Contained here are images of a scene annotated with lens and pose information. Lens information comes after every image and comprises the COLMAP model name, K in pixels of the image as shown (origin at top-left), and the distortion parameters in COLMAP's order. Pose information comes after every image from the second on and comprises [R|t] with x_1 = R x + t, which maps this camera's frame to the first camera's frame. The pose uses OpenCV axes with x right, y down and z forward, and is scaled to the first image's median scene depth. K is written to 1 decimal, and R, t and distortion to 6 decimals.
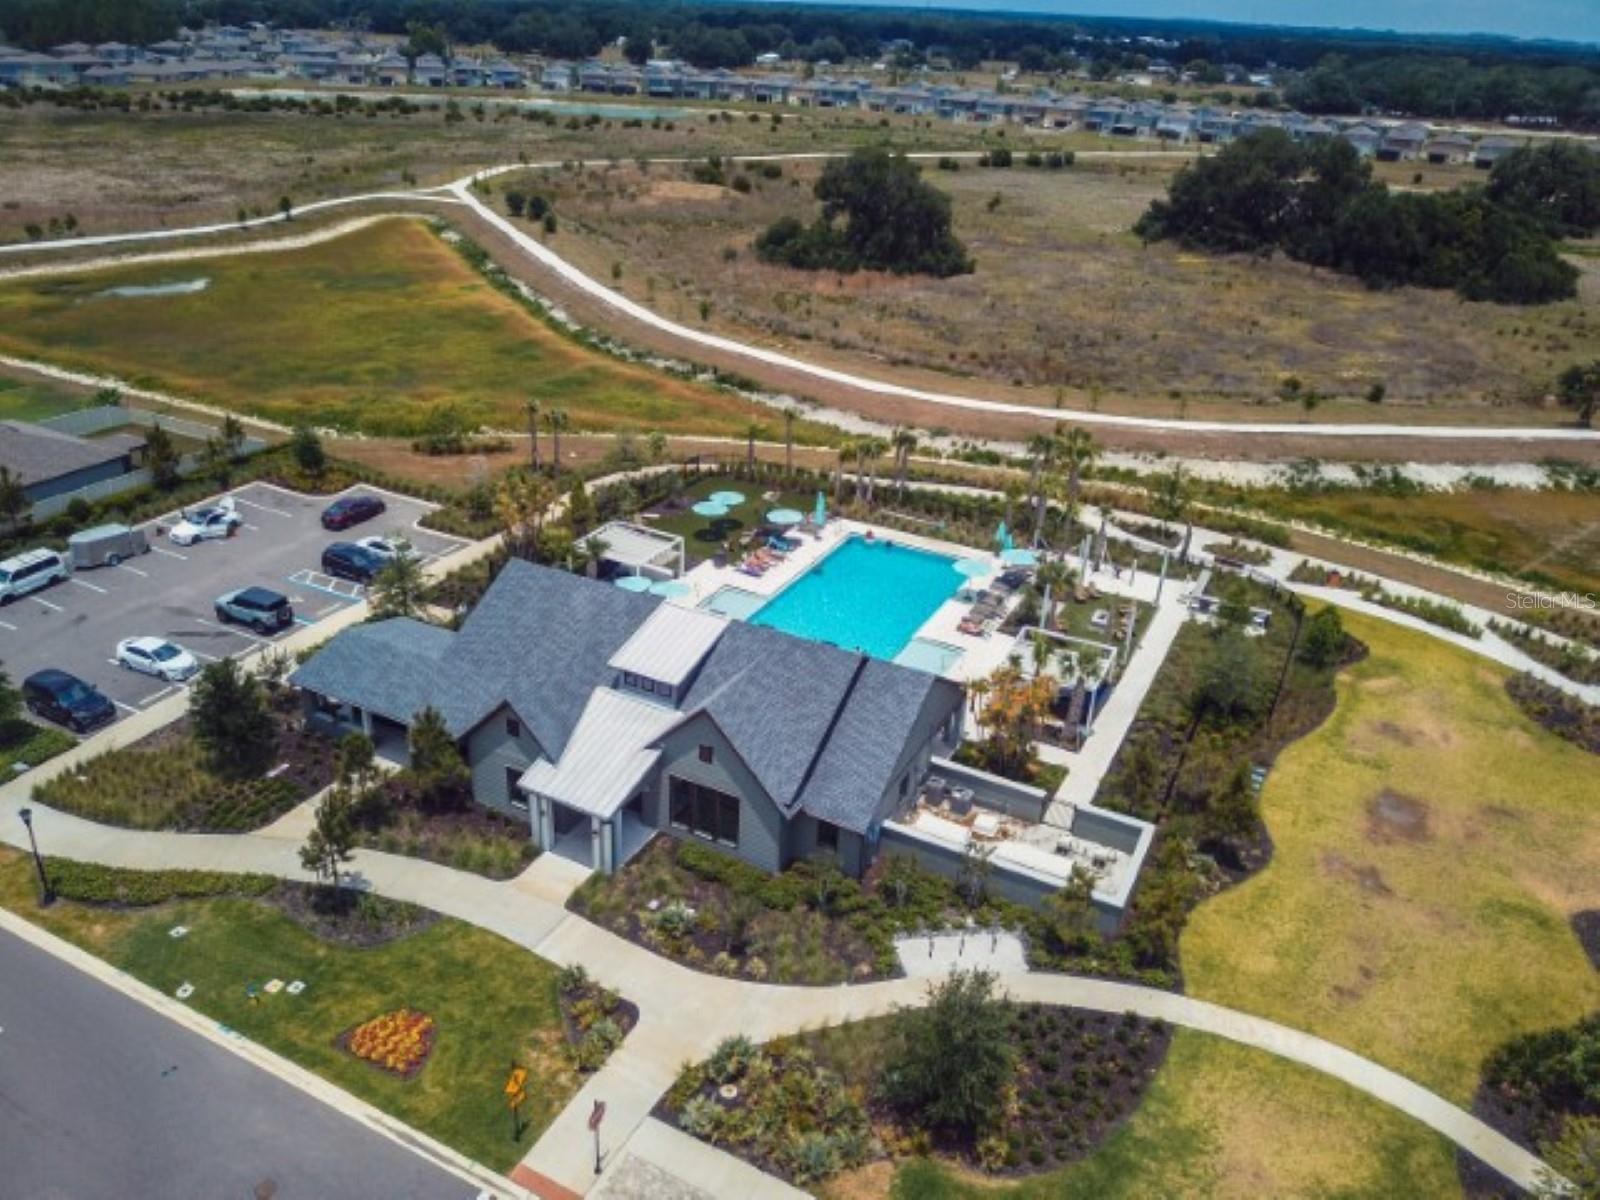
lens RADIAL K [[1243.3, 0, 791.7], [0, 1243.3, 596.3], [0, 0, 1]] dist [0.005980, -0.002541]
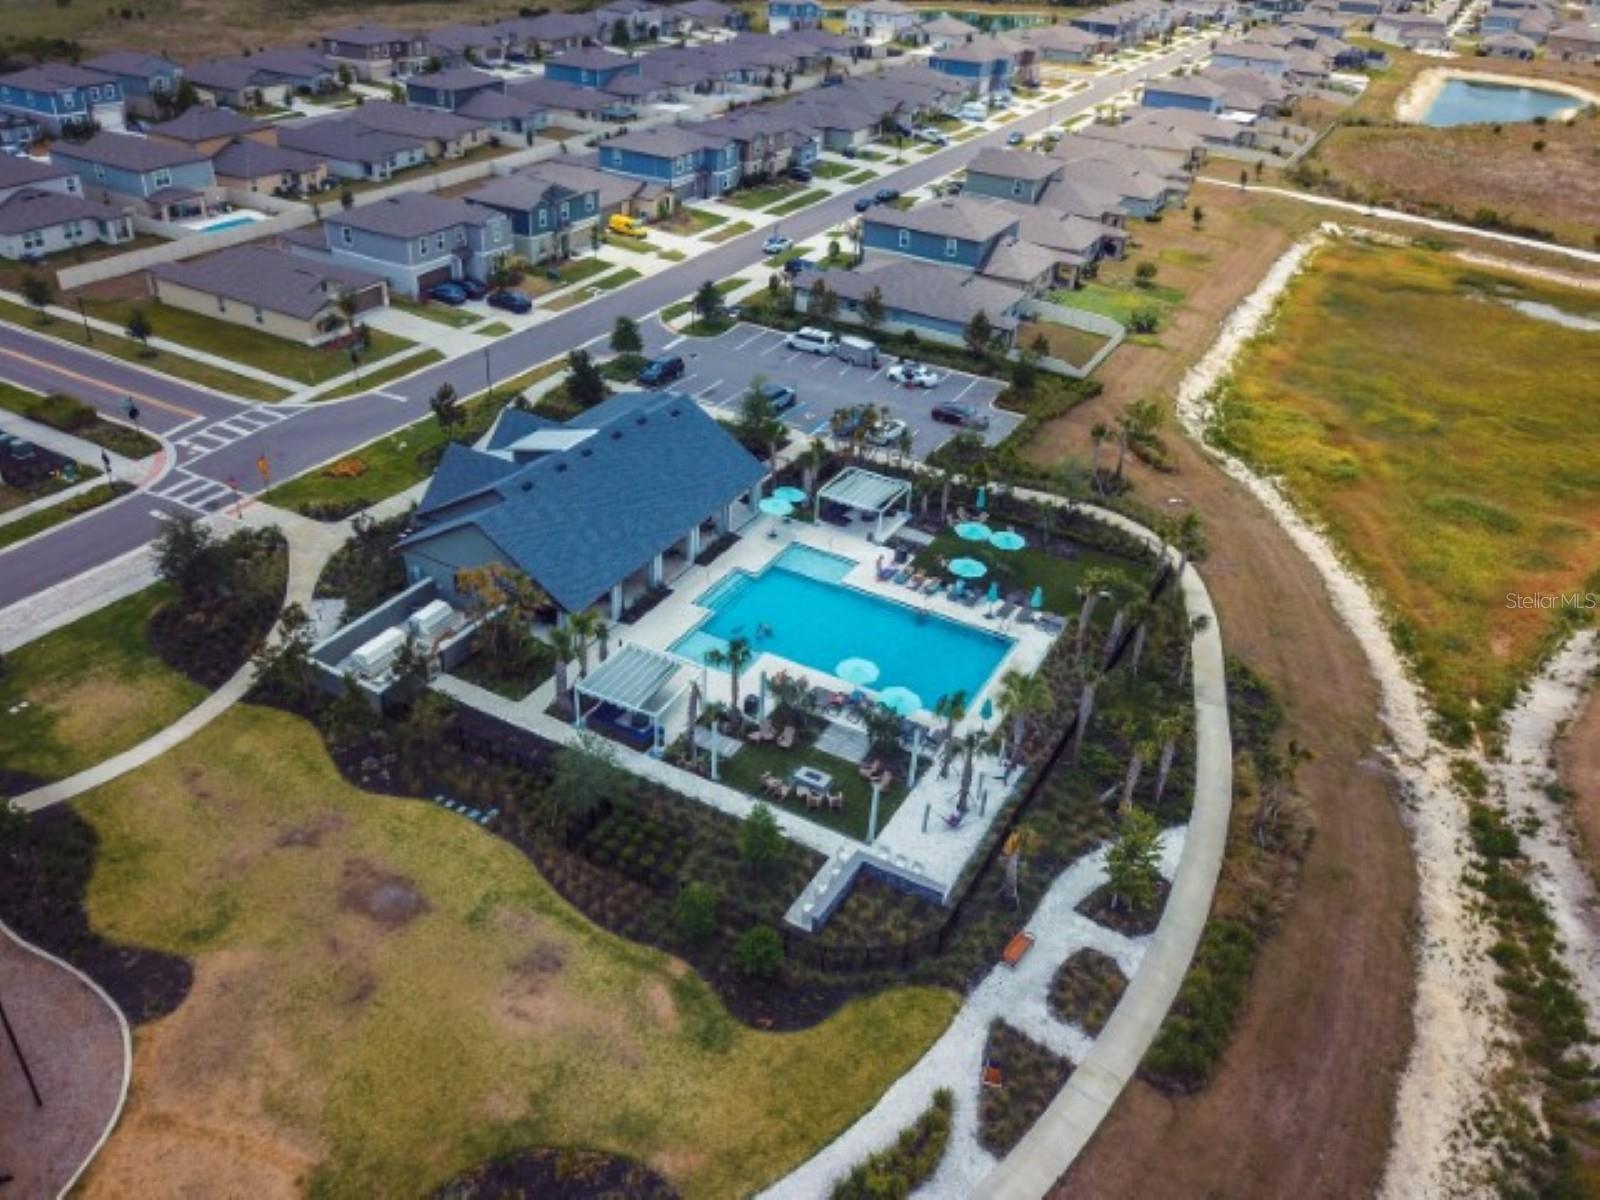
lens RADIAL K [[1249.2, 0, 796.2], [0, 1249.2, 553.5], [0, 0, 1]] dist [0.033533, -0.053687]
pose [[-0.026014, 0.454373, -0.890431, 0.650181], [-0.479236, 0.776037, 0.410000, -0.309187], [0.877301, 0.437392, 0.197564, 0.516942]]
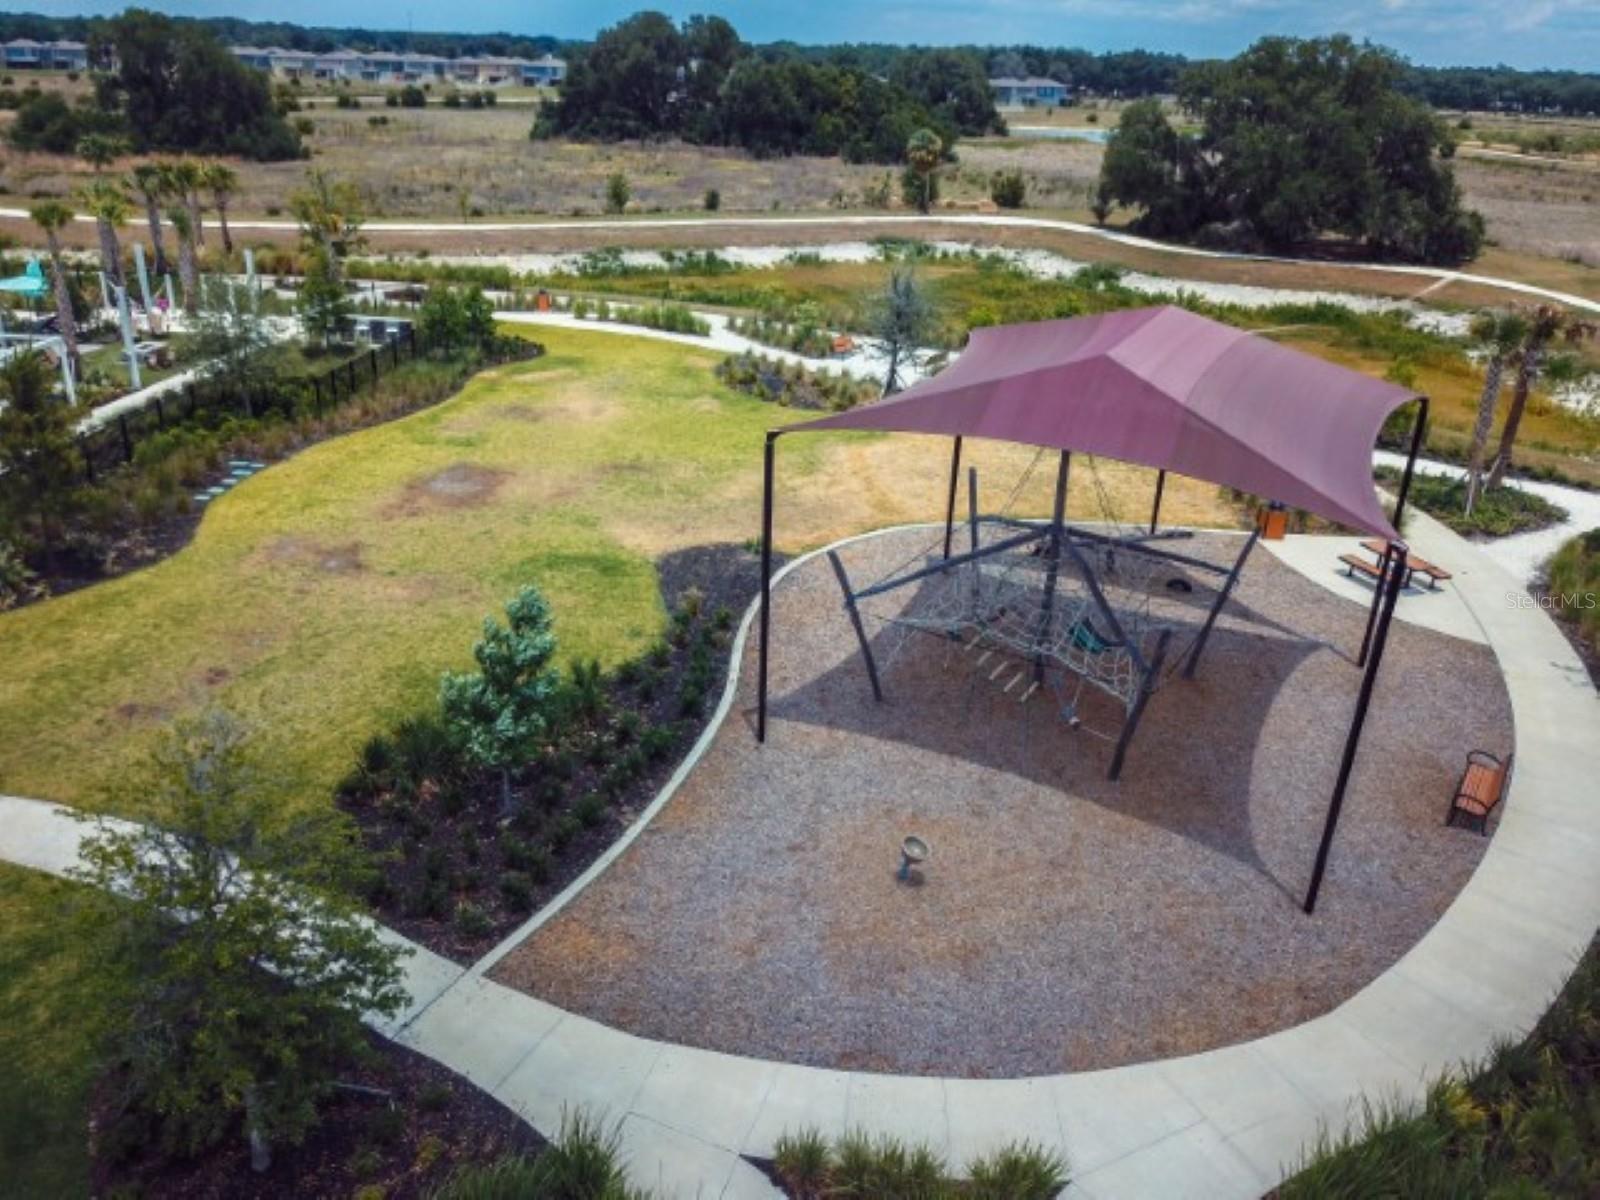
lens RADIAL K [[1243.3, 0, 791.7], [0, 1243.3, 596.3], [0, 0, 1]] dist [0.005980, -0.002541]
pose [[0.935414, -0.154021, 0.318243, 0.233082], [0.161027, 0.986940, 0.004346, 0.135506], [-0.314756, 0.047180, 0.947999, 0.192788]]
